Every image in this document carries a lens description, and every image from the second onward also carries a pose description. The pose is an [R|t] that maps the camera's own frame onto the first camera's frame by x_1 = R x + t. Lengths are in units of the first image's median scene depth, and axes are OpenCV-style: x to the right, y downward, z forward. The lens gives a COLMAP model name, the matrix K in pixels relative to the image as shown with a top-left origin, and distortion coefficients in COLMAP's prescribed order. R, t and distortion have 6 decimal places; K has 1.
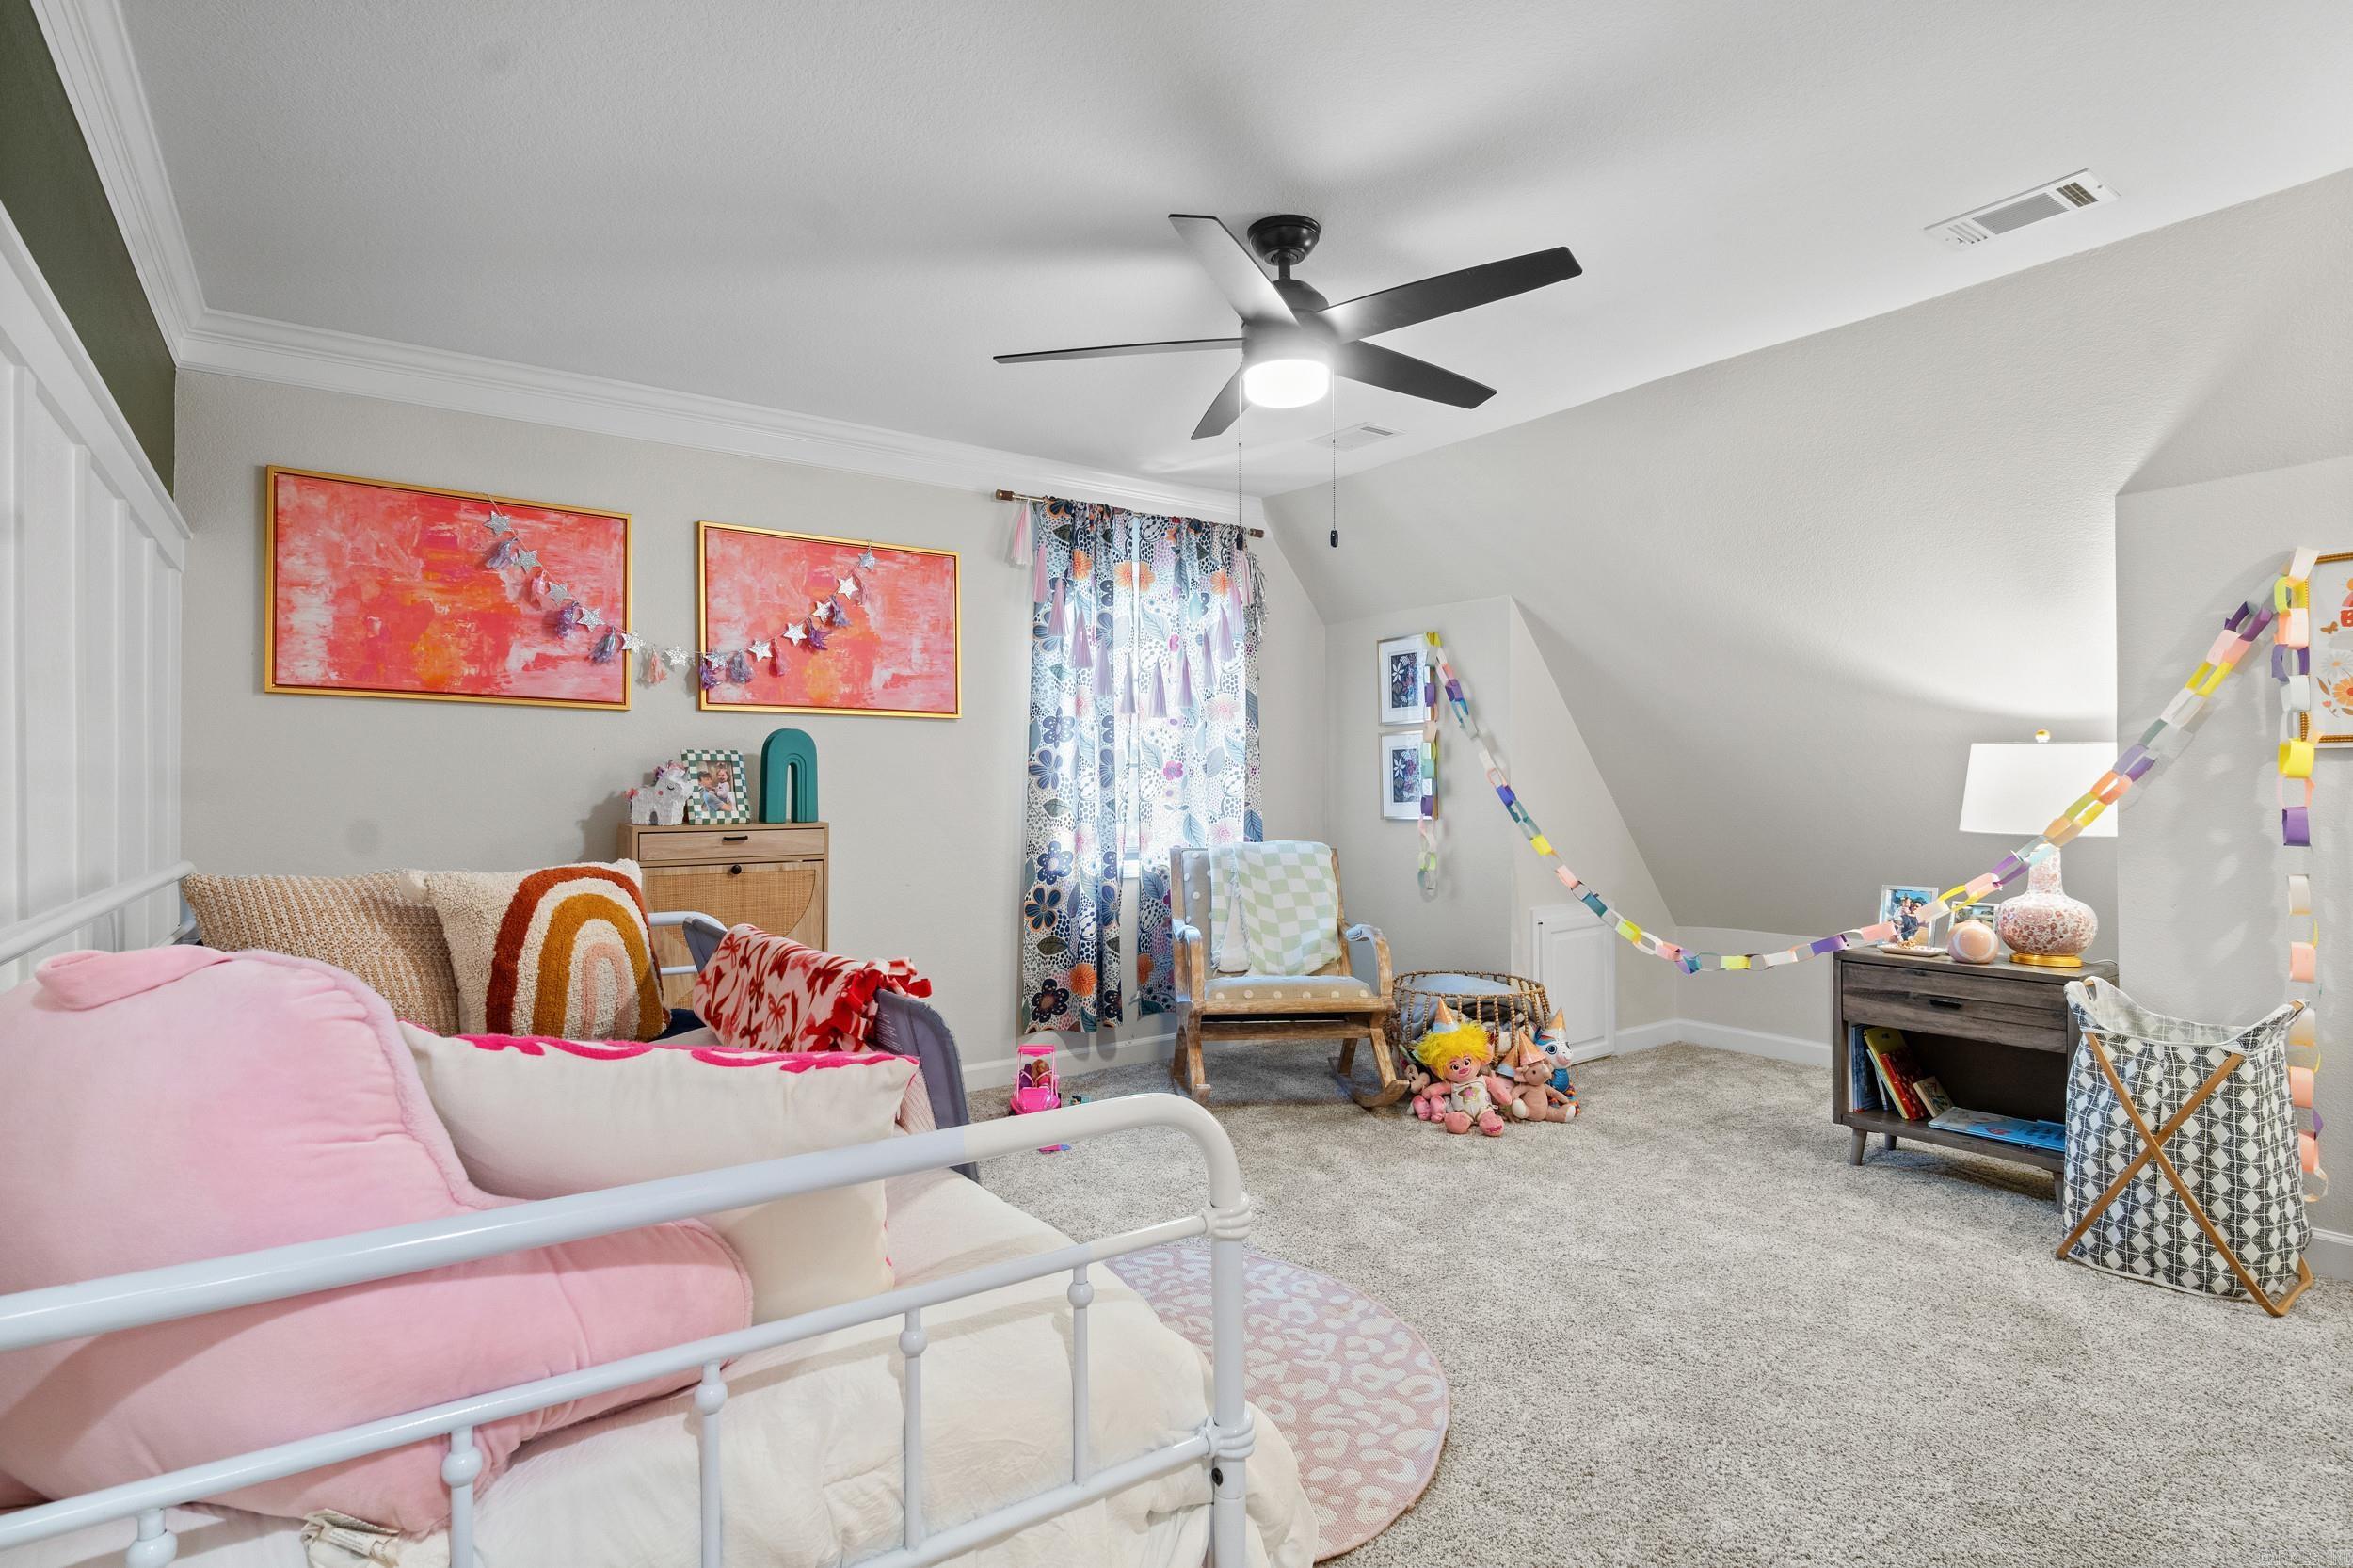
lens RADIAL K [[1193.3, 0, 1174.3], [0, 1193.3, 790.9], [0, 0, 1]] dist [-0.003191, 0.000360]
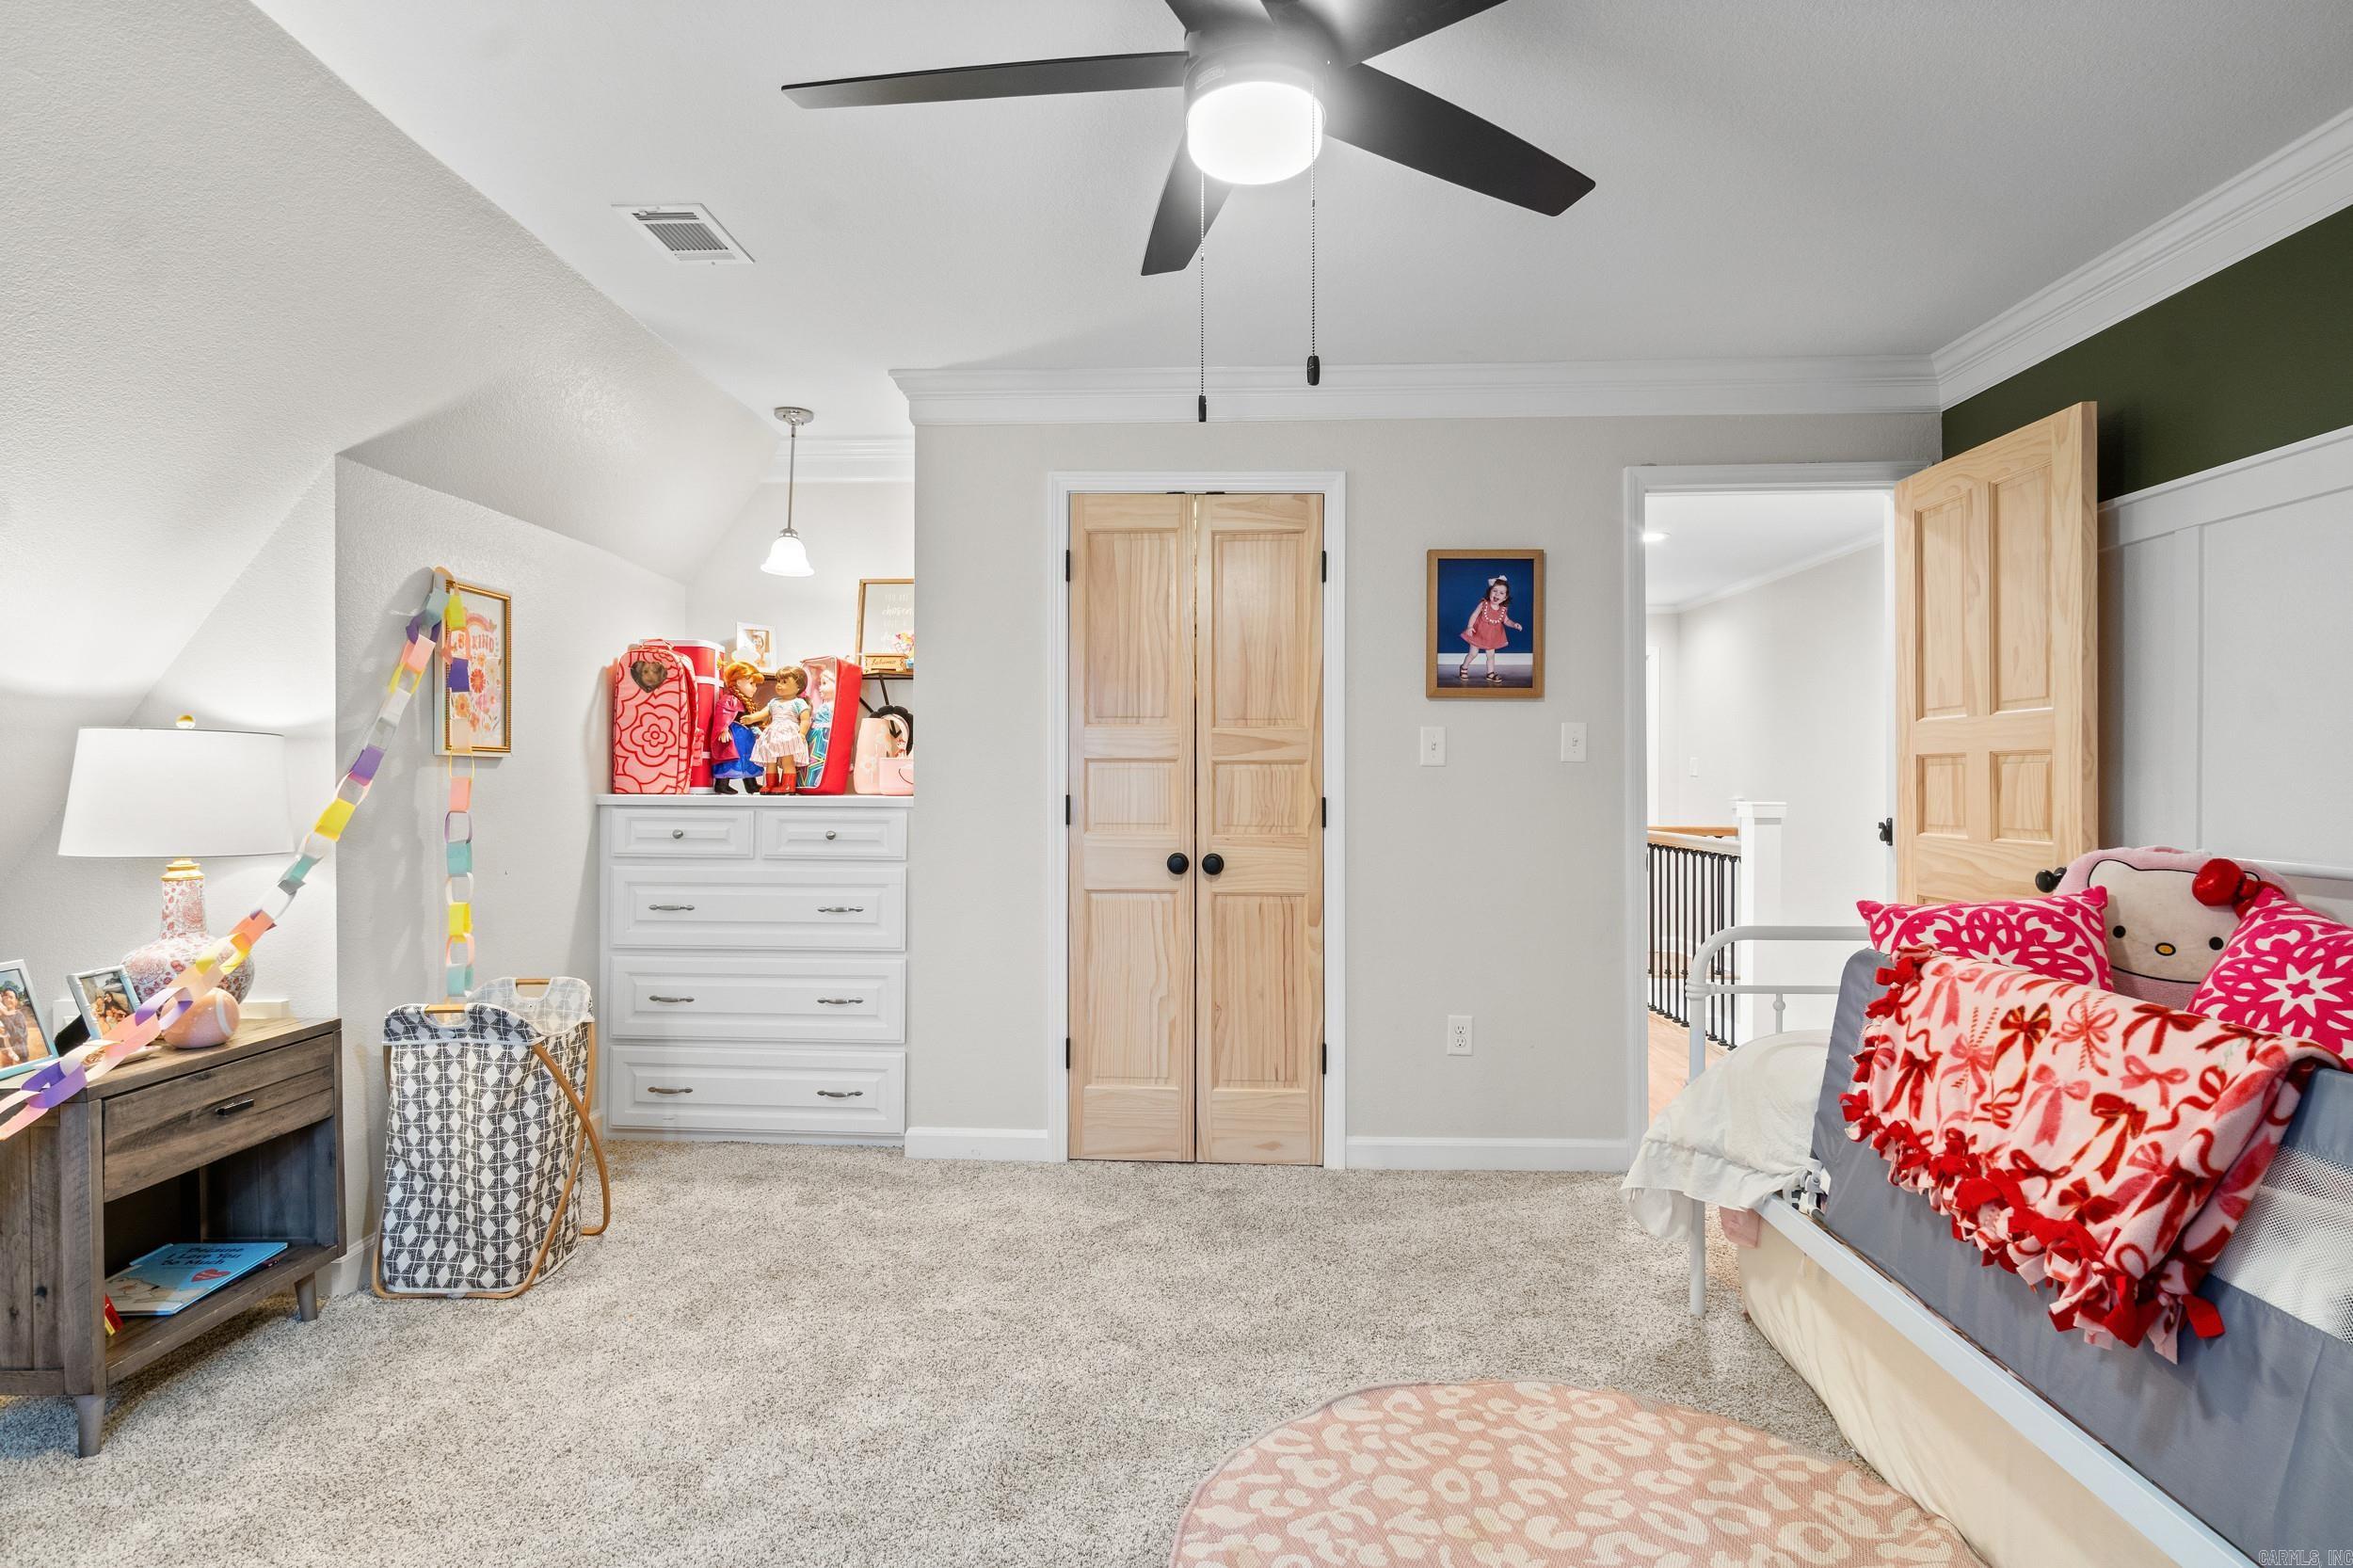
lens RADIAL K [[1193.3, 0, 1168.1], [0, 1193.3, 781.6], [0, 0, 1]] dist [-0.003191, 0.000360]
pose [[-0.791075, 0.005292, 0.611697, -0.227901], [0.000076, 0.999963, -0.008552, -0.003044], [-0.611720, -0.006719, -0.791046, 1.415822]]
